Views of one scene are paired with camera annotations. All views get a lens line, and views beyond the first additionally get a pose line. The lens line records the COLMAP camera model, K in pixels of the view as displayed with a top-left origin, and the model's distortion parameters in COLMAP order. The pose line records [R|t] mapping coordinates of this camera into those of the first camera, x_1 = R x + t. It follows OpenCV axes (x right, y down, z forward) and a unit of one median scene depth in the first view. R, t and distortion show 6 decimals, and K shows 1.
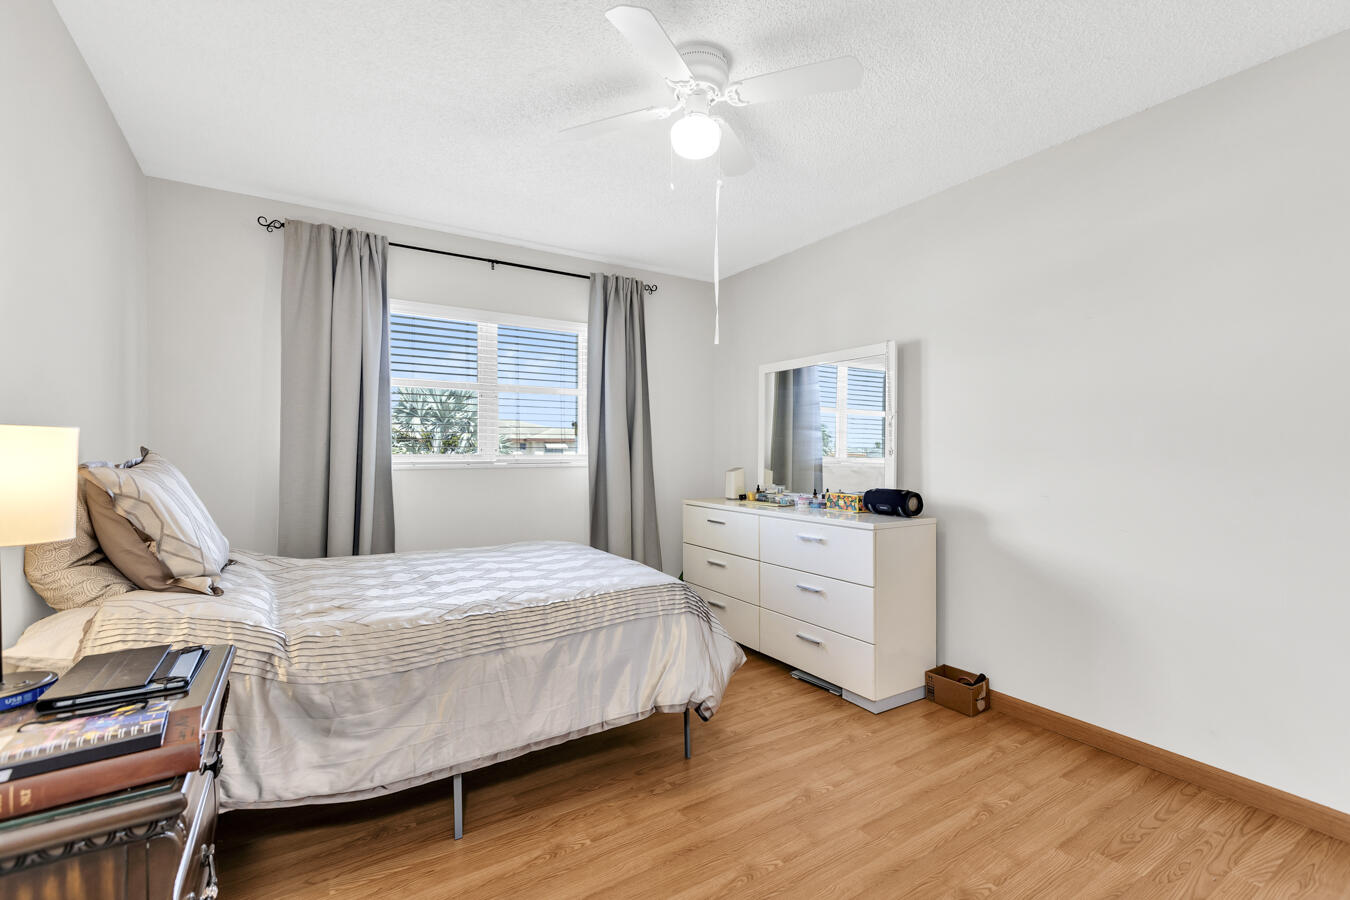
lens RADIAL K [[603.0, 0, 679.2], [0, 603.0, 450.5], [0, 0, 1]] dist [-0.000048, -0.000324]
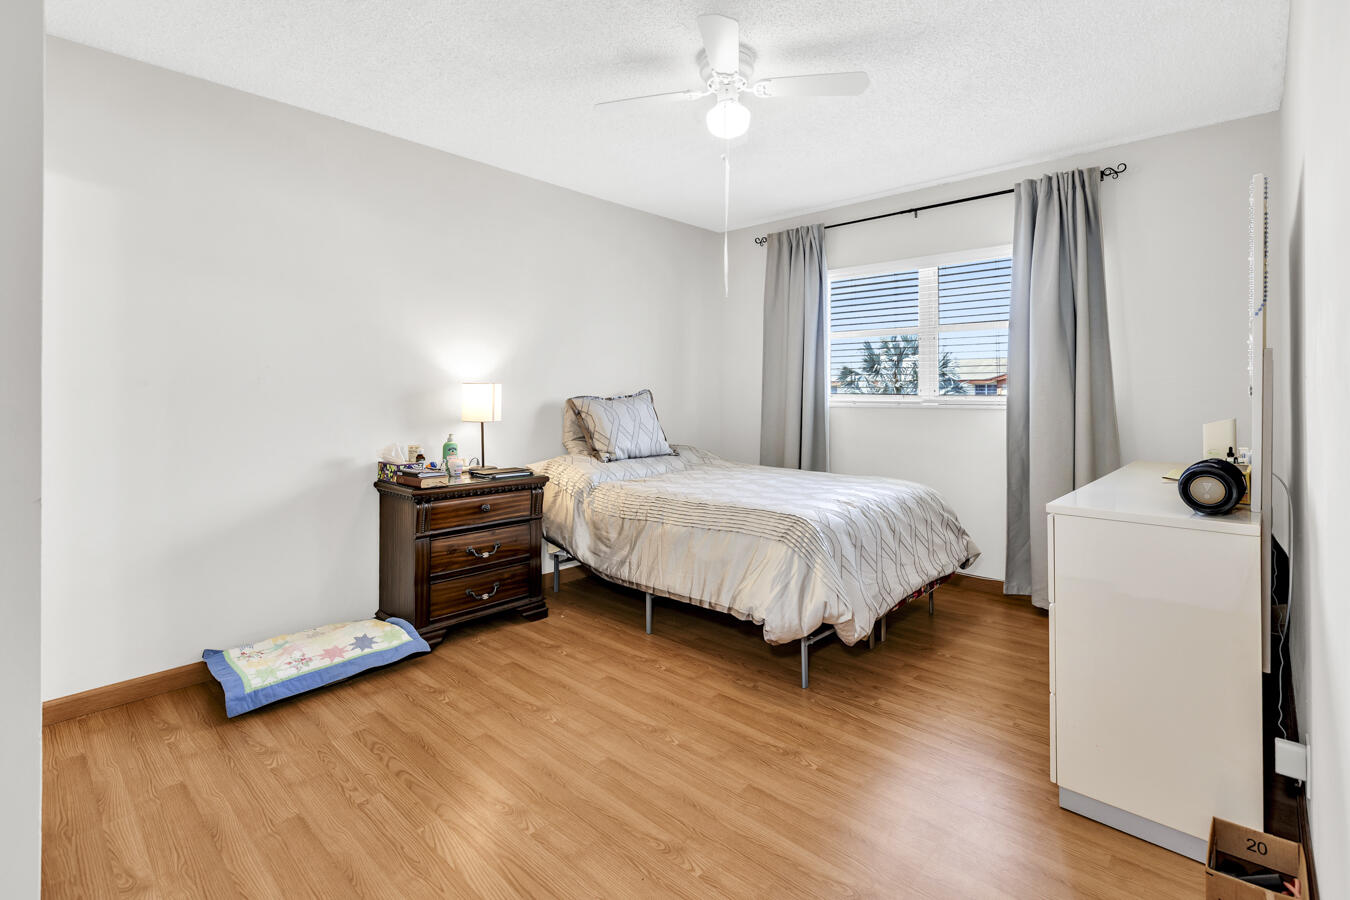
lens RADIAL K [[631.9, 0, 678.1], [0, 631.9, 387.6], [0, 0, 1]] dist [0.000770, 0.000035]
pose [[0.248191, -0.010295, -0.968656, 0.780550], [0.002664, 0.999947, -0.009945, 0.004222], [0.968707, -0.000113, 0.248205, 0.401608]]
